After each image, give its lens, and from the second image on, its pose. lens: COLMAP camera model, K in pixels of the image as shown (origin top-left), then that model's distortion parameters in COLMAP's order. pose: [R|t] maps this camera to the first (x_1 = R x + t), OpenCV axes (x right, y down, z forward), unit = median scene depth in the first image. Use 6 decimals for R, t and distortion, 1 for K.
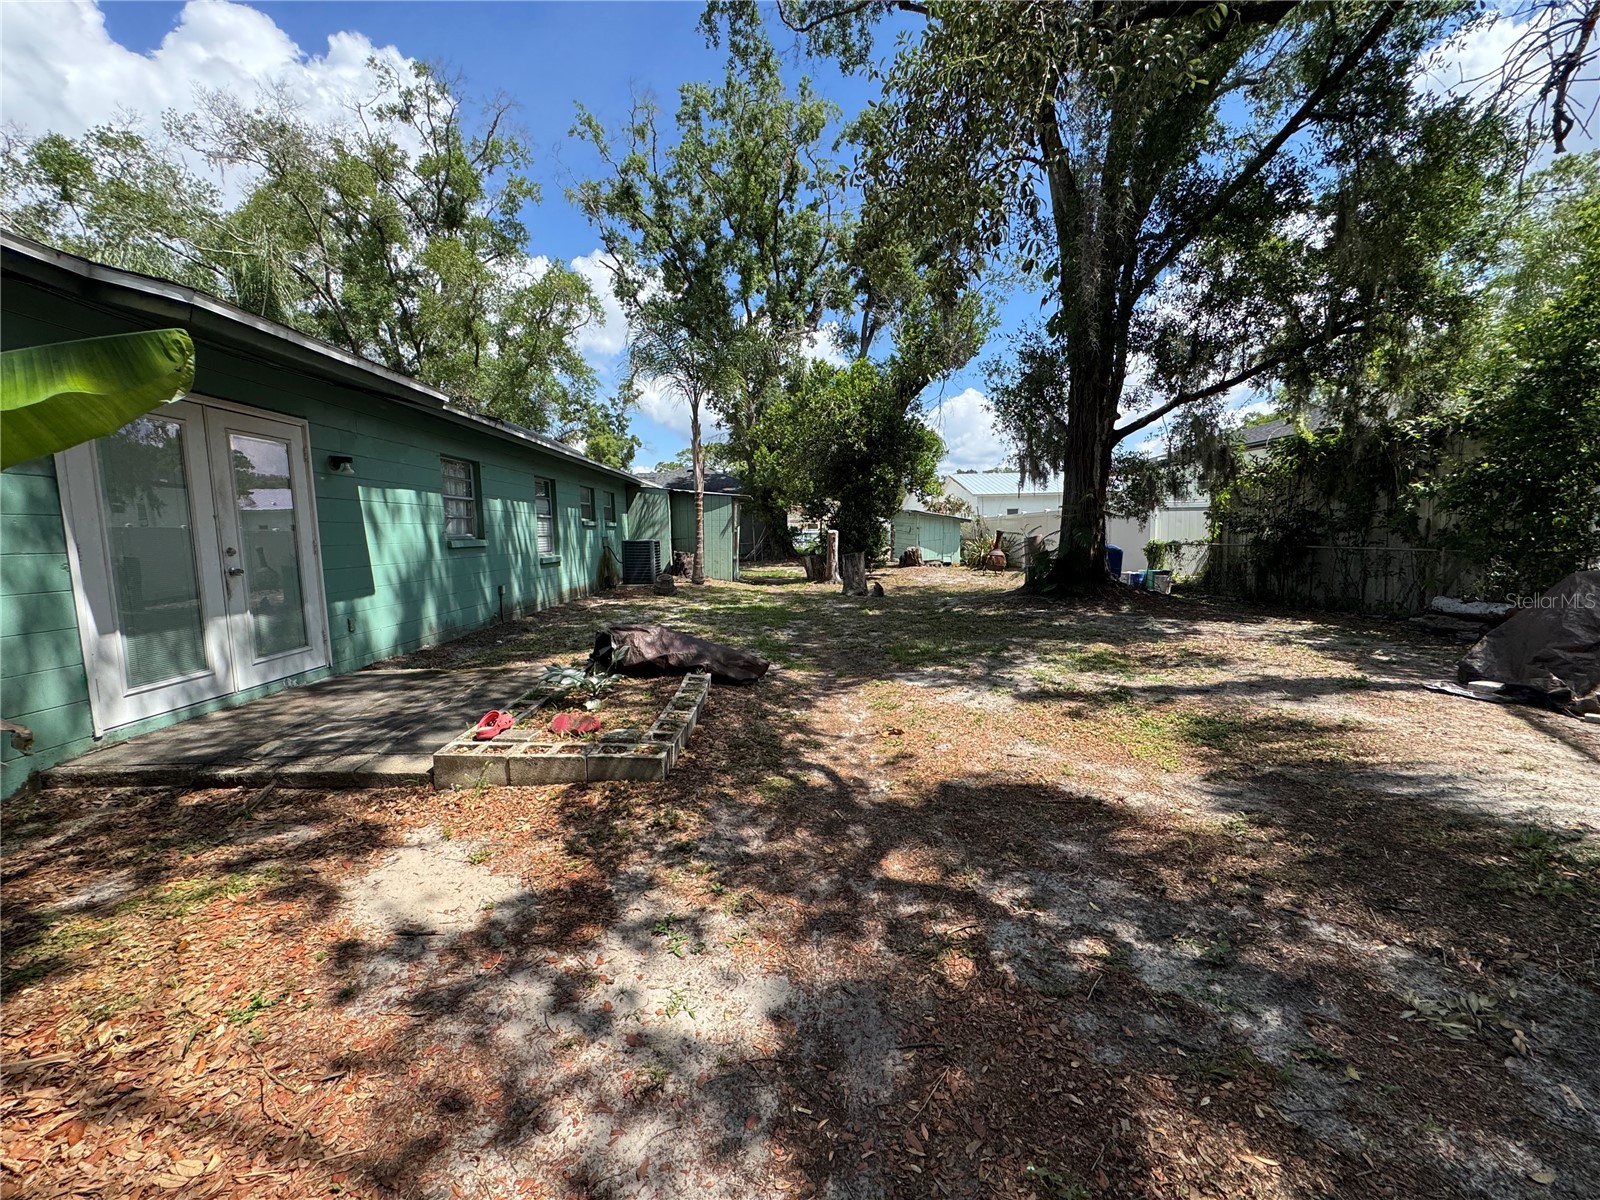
lens RADIAL K [[639.3, 0, 803.5], [0, 639.3, 592.8], [0, 0, 1]] dist [-0.005626, 0.000812]
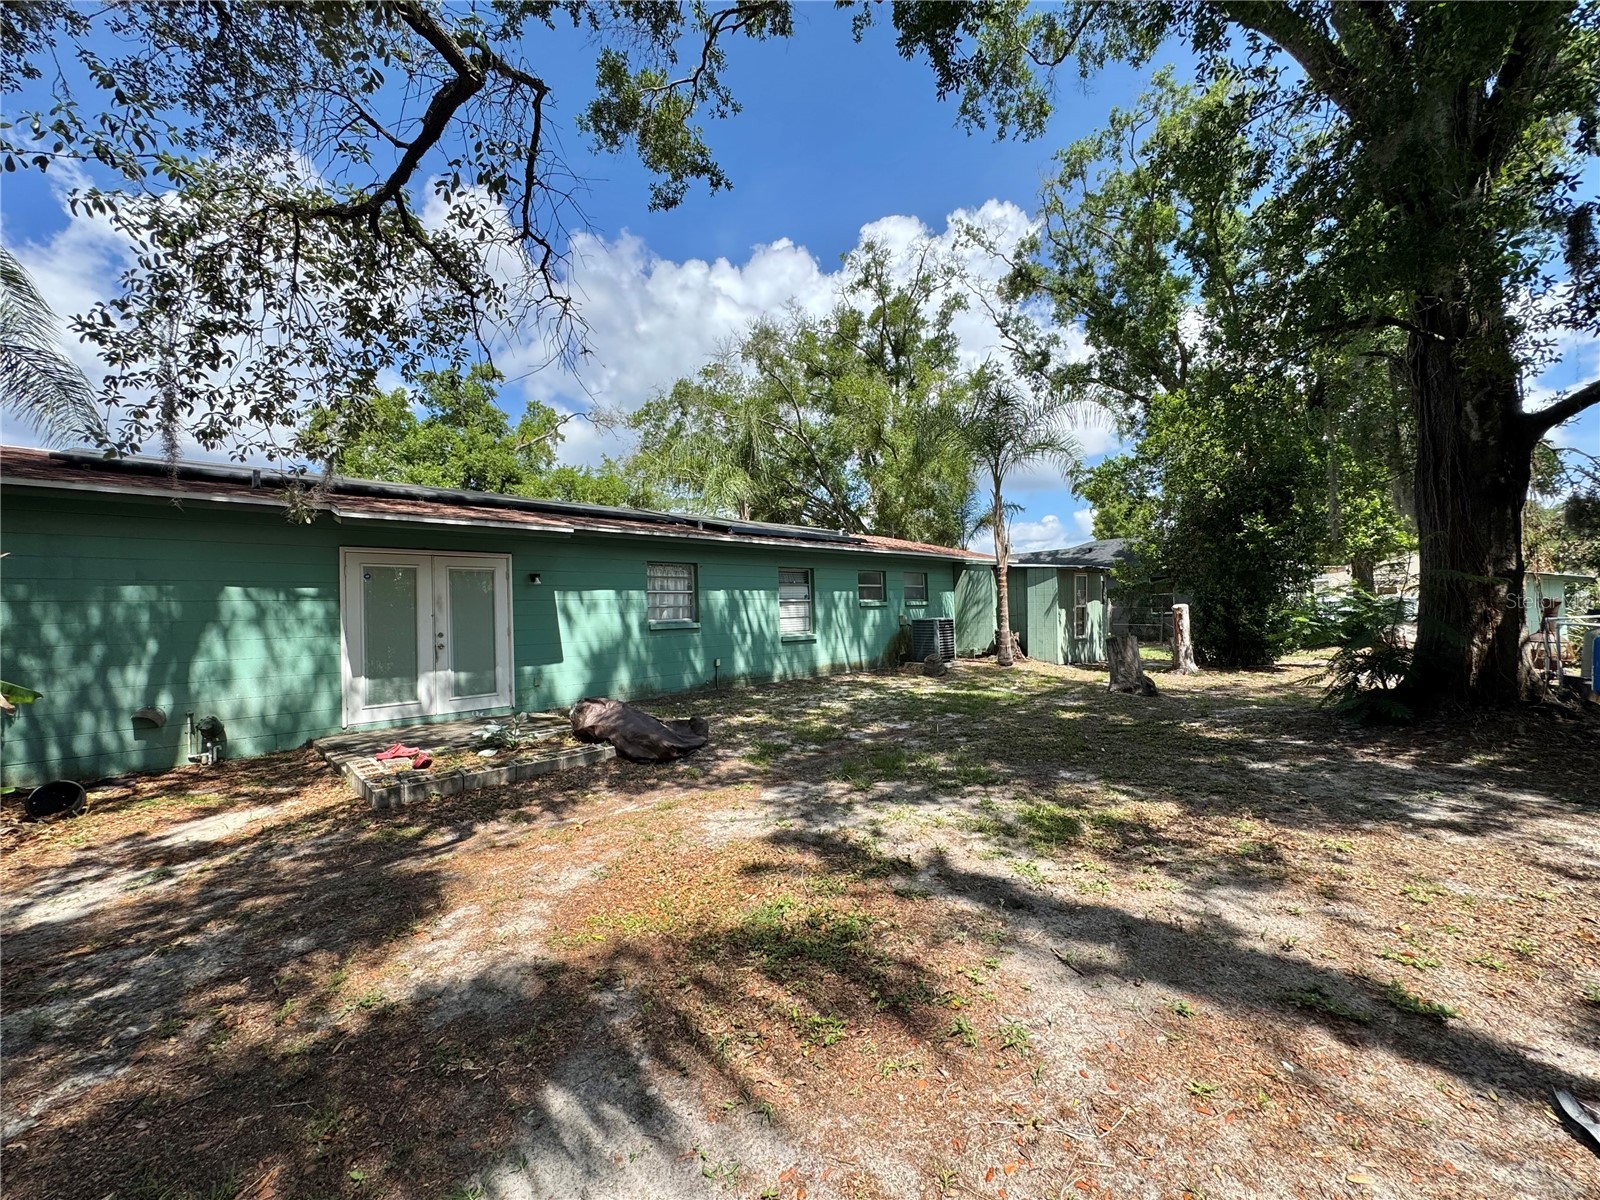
lens RADIAL K [[639.3, 0, 804.3], [0, 639.3, 601.5], [0, 0, 1]] dist [-0.005626, 0.000812]
pose [[0.678318, -0.020247, -0.734490, 0.898758], [-0.050762, 0.995941, -0.074334, -0.064151], [0.733013, 0.087706, 0.674536, 0.433645]]
